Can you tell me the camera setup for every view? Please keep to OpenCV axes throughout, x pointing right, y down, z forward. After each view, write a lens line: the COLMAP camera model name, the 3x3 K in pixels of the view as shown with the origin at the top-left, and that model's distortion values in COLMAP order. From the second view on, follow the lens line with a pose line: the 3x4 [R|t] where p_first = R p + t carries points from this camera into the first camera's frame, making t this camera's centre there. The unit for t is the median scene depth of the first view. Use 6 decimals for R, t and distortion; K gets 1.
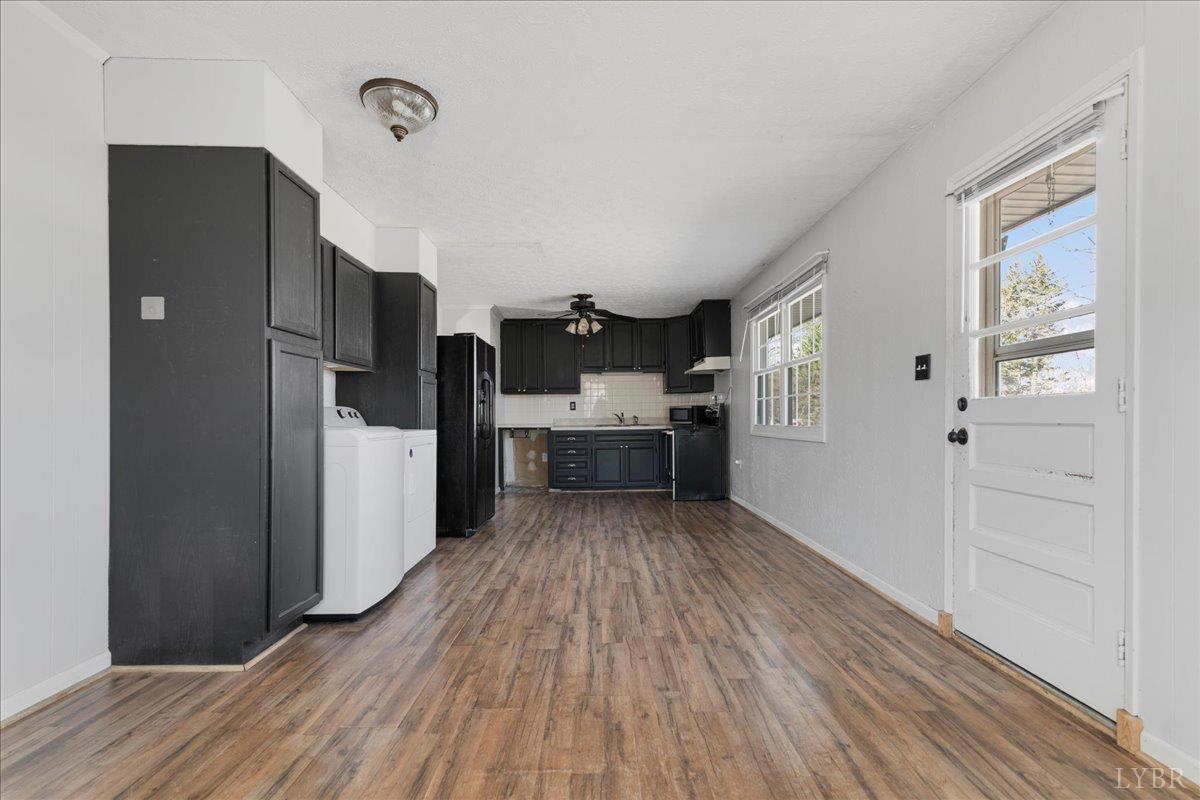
lens RADIAL K [[541.4, 0, 597.6], [0, 541.4, 402.4], [0, 0, 1]] dist [0.014345, 0.000040]
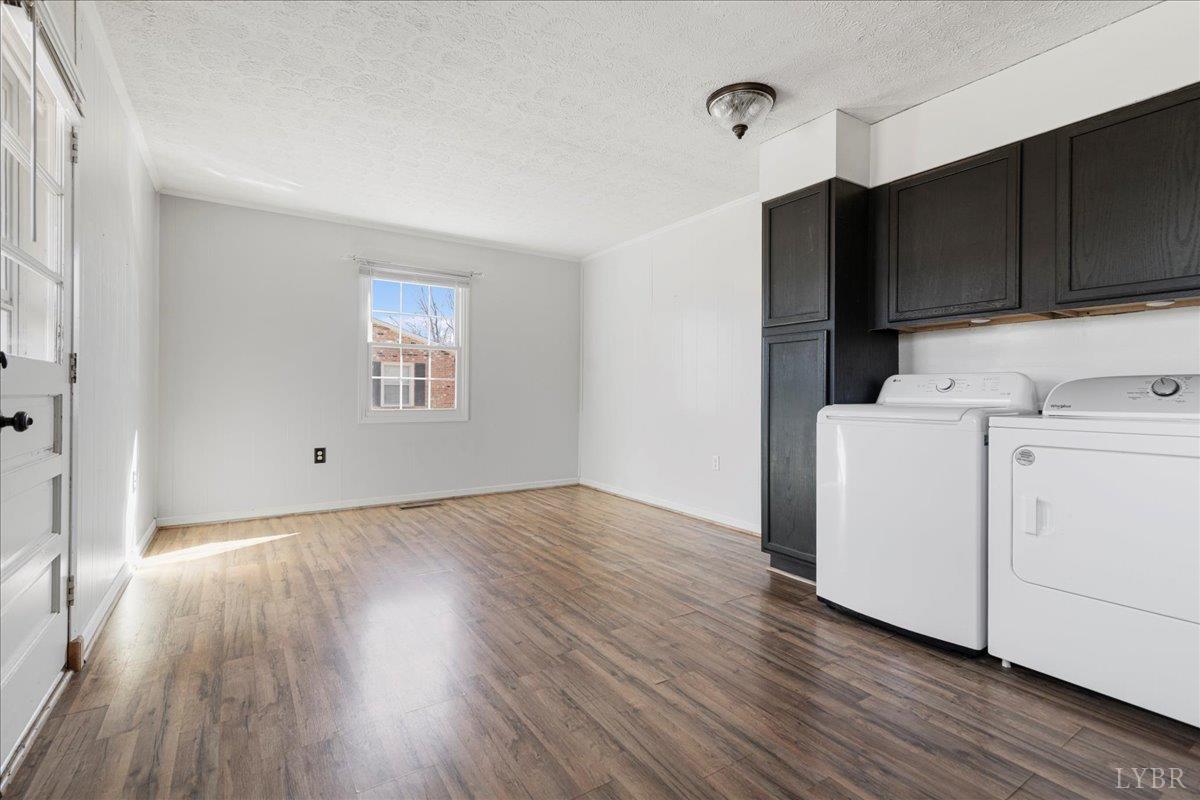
lens RADIAL K [[533.5, 0, 590.4], [0, 533.5, 393.3], [0, 0, 1]] dist [0.000035, 0.000118]
pose [[-0.834986, -0.007686, -0.550218, 0.510666], [0.007850, 0.999634, -0.025877, 0.062937], [0.550216, -0.025926, -0.834620, 1.917383]]
